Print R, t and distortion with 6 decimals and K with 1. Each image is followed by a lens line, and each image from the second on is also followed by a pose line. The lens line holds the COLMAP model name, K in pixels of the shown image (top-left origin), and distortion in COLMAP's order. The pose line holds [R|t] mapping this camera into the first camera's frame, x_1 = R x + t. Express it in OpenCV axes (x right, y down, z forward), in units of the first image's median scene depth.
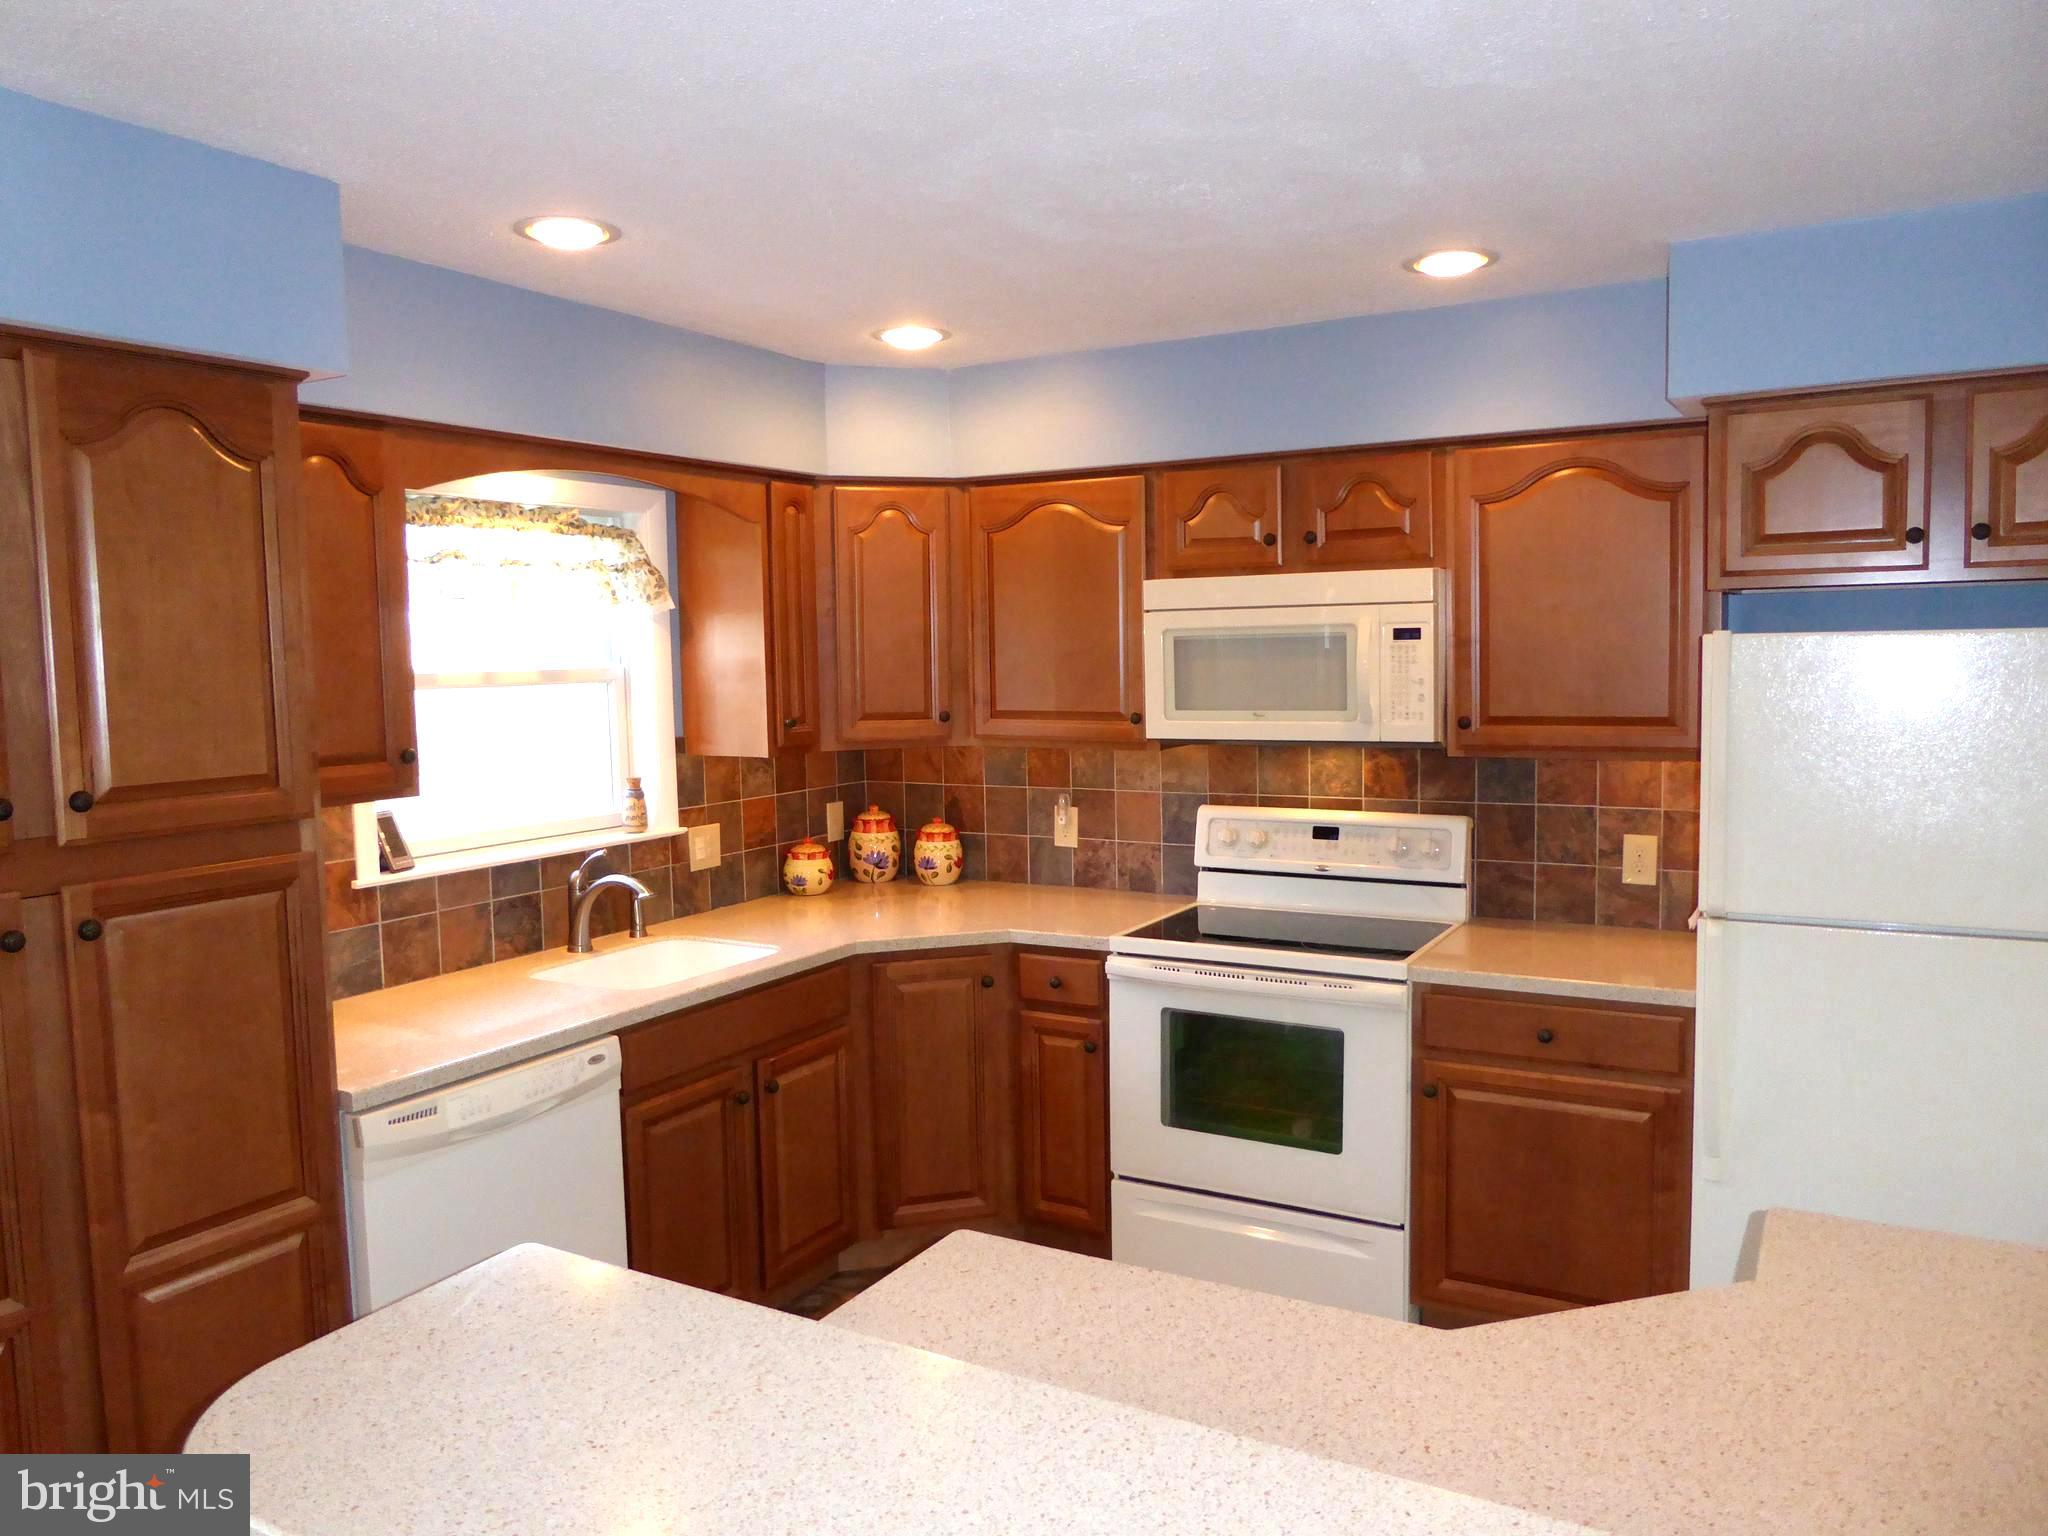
lens RADIAL K [[1474.4, 0, 1030.6], [0, 1474.4, 766.8], [0, 0, 1]] dist [-0.027243, 0.008513]
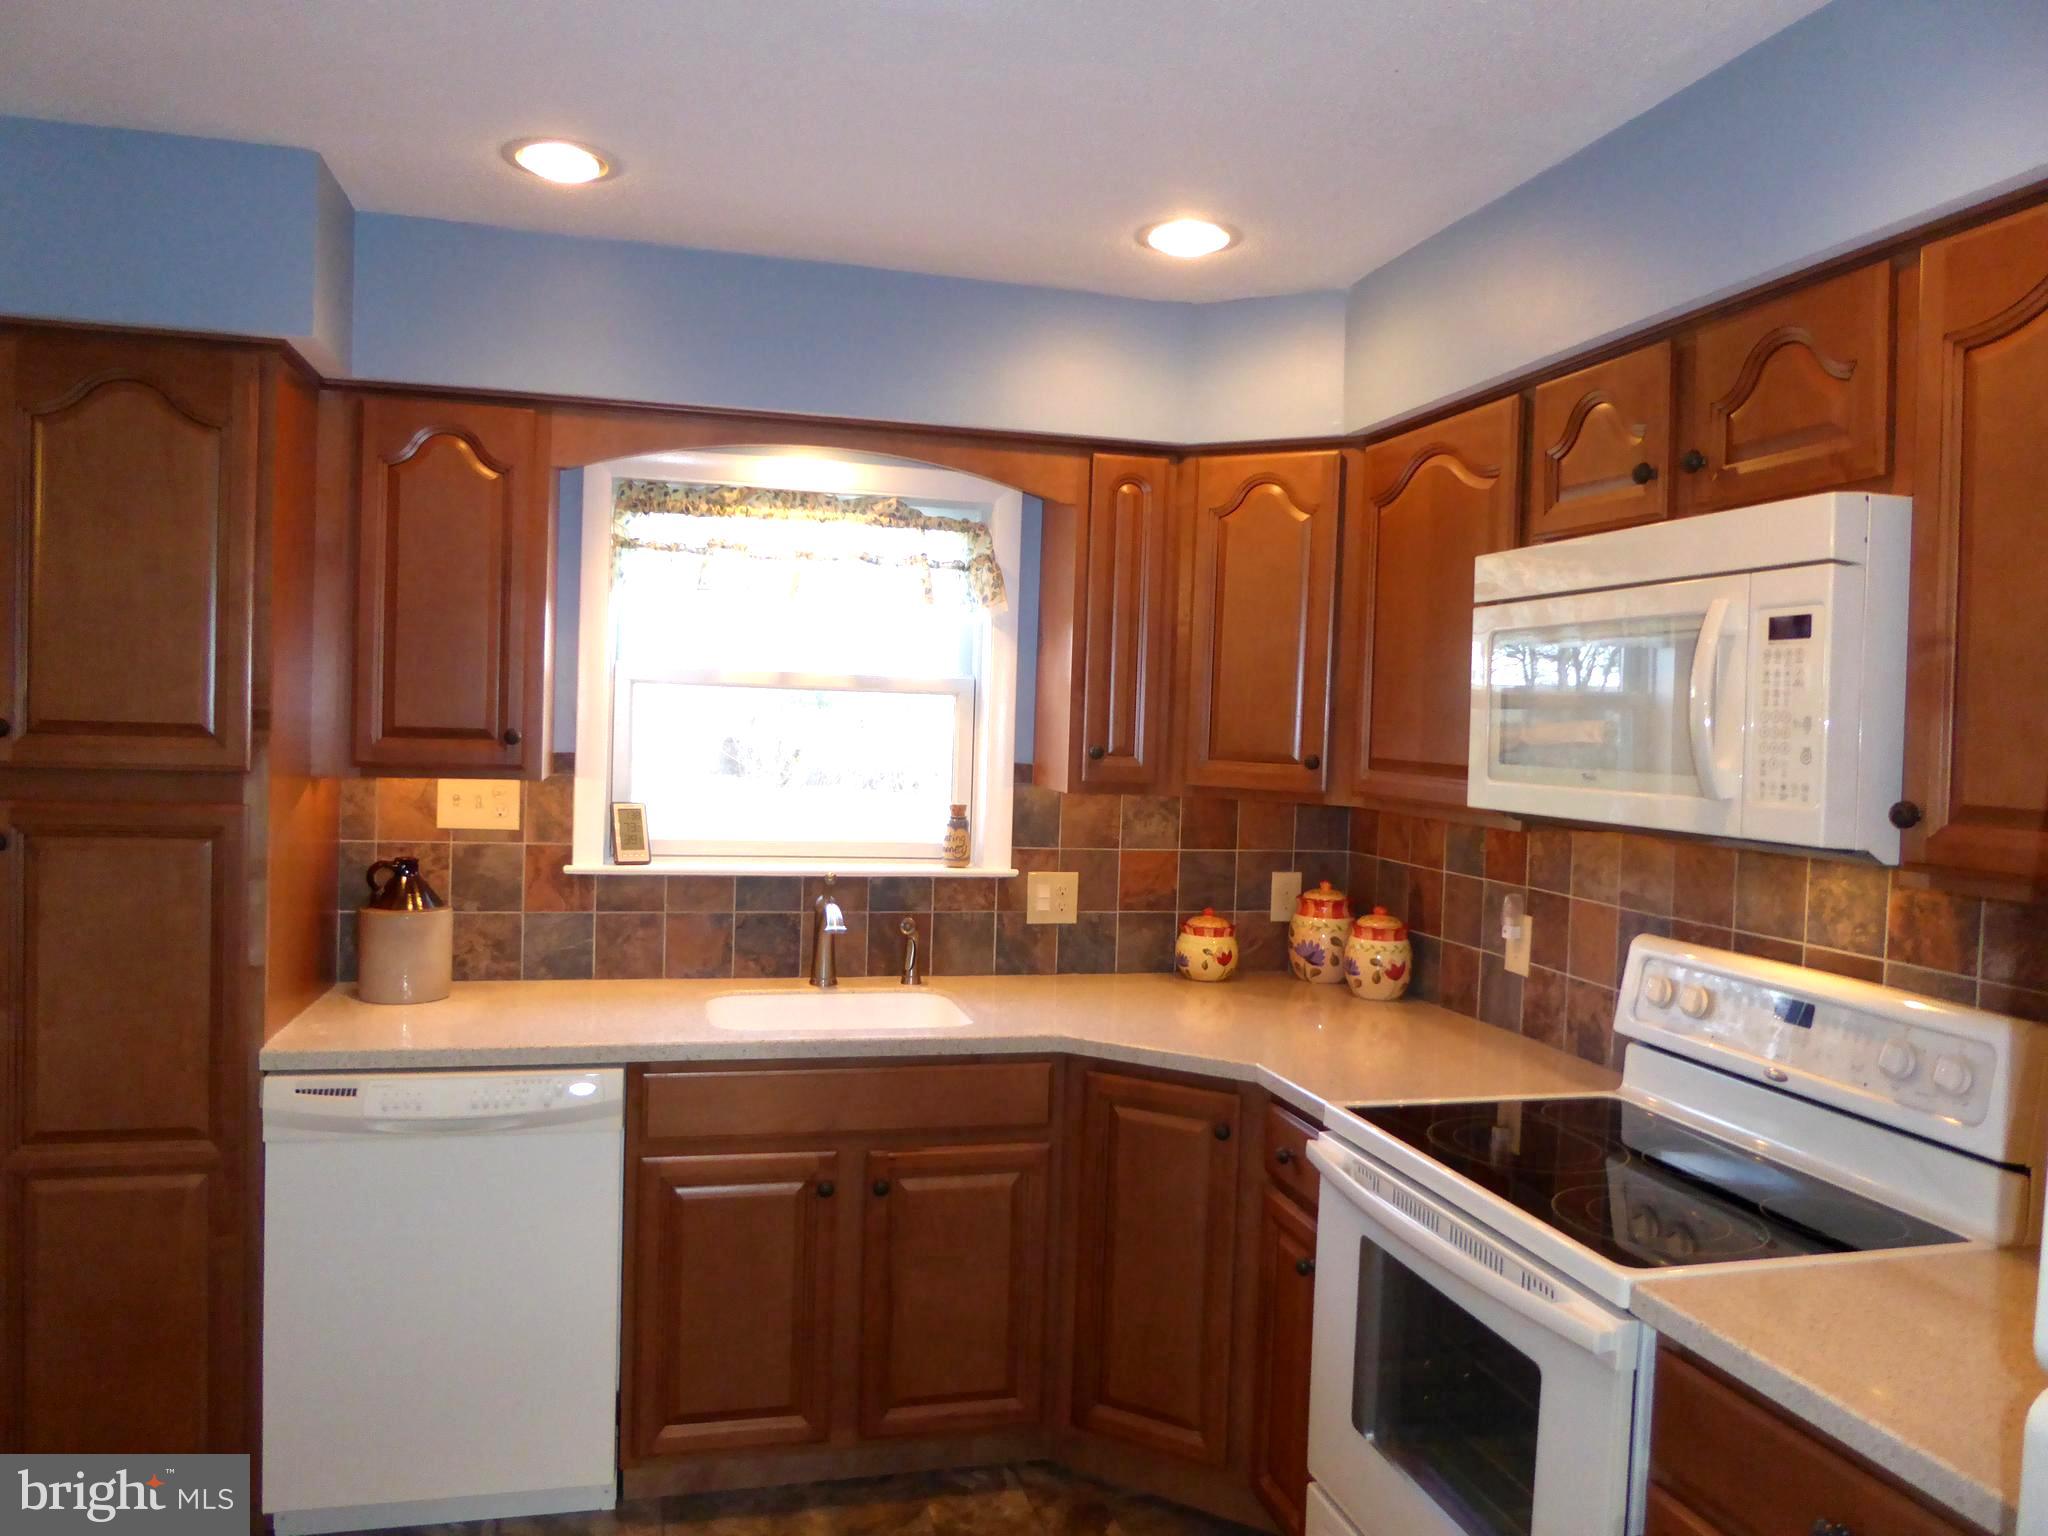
lens RADIAL K [[1474.4, 0, 1030.6], [0, 1474.4, 766.8], [0, 0, 1]] dist [-0.027243, 0.008513]
pose [[0.698747, 0.065515, -0.712363, 0.383411], [-0.105616, 0.994333, -0.012149, -0.008739], [0.707530, 0.083726, 0.701706, 0.415890]]
